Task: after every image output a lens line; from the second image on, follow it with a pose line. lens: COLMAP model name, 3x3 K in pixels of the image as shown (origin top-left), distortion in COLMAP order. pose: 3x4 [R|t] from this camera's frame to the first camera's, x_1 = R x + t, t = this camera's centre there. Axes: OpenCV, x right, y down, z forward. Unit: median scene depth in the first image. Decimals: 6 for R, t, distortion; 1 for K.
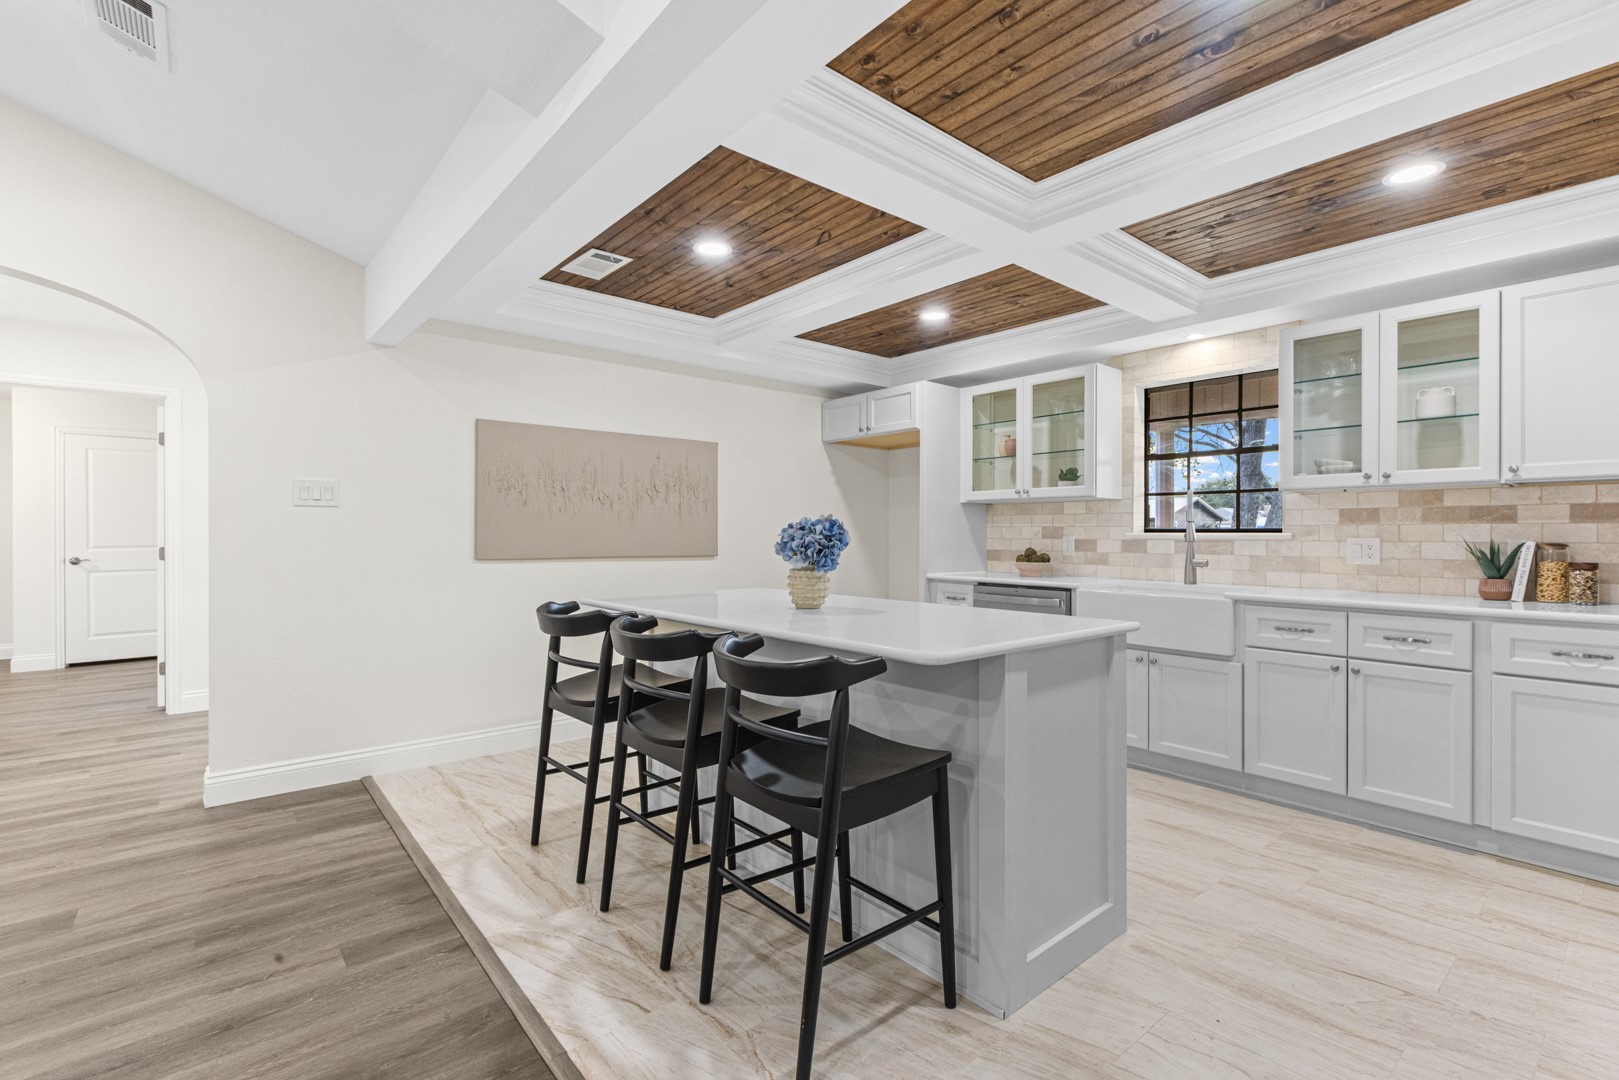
lens RADIAL K [[727.5, 0, 798.7], [0, 727.5, 533.7], [0, 0, 1]] dist [0.004167, -0.002885]
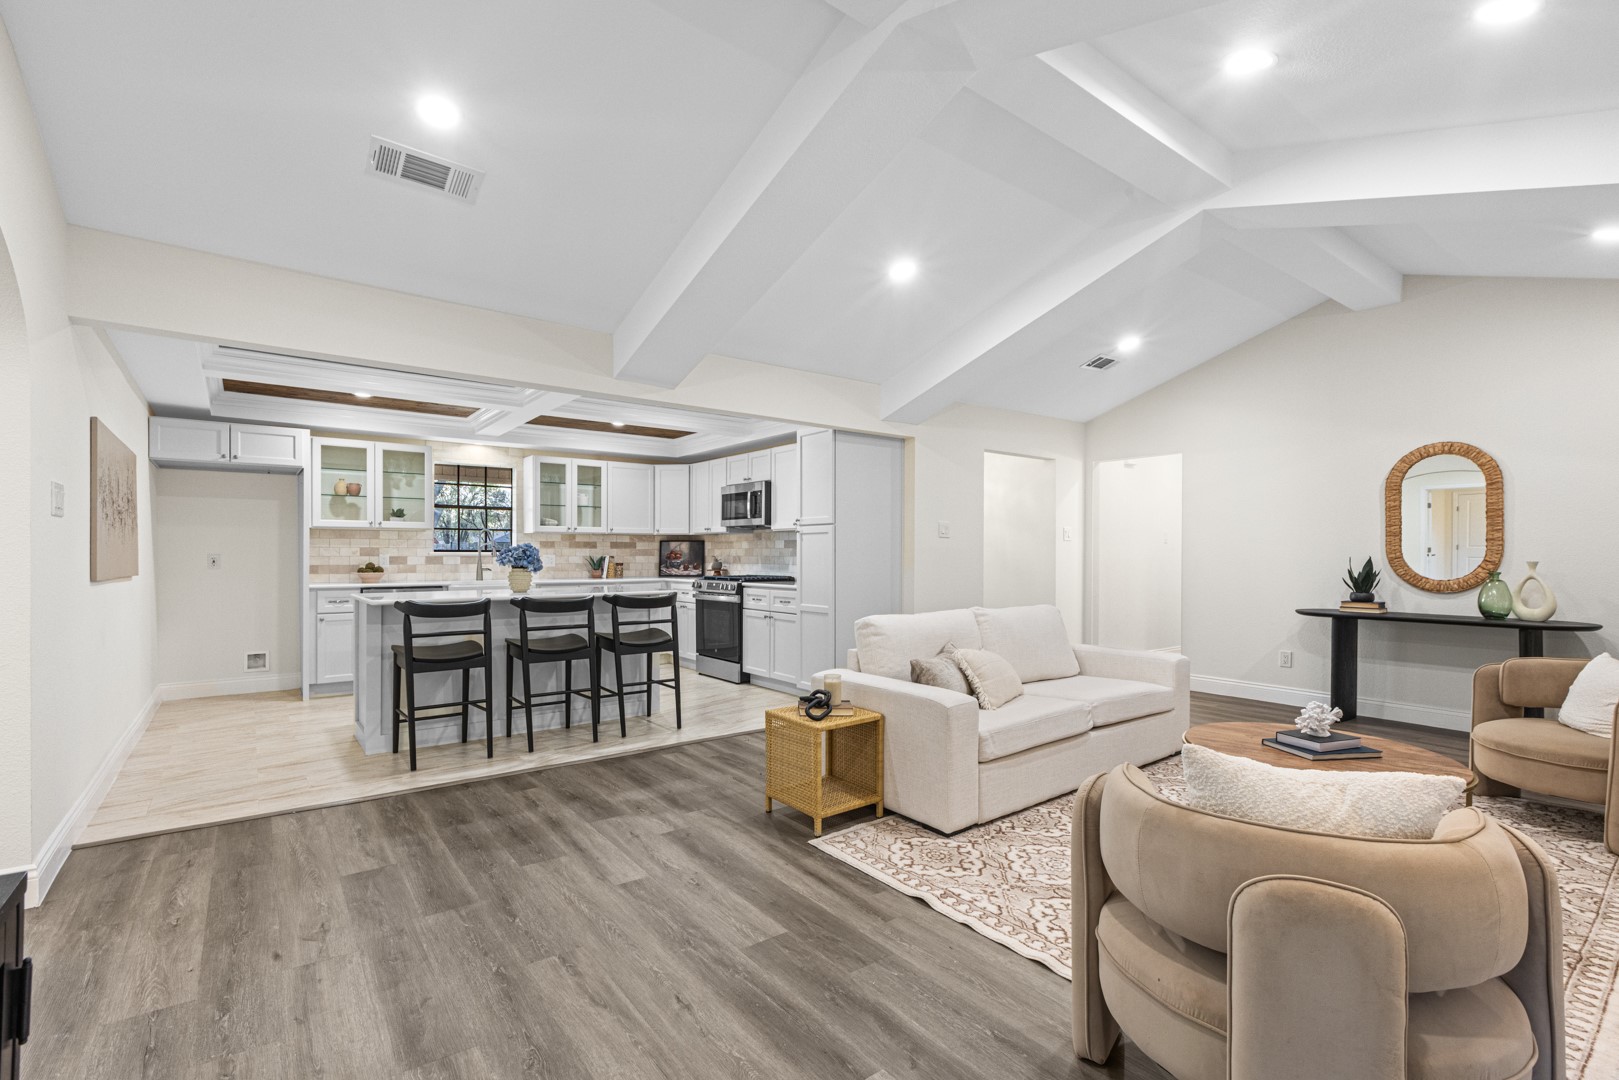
lens RADIAL K [[727.5, 0, 793.6], [0, 727.5, 554.1], [0, 0, 1]] dist [0.004167, -0.002885]
pose [[0.046934, -0.000267, 0.998898, -1.461671], [-0.000104, 1.000000, 0.000272, 0.003553], [-0.998898, -0.000117, 0.046934, 0.161100]]
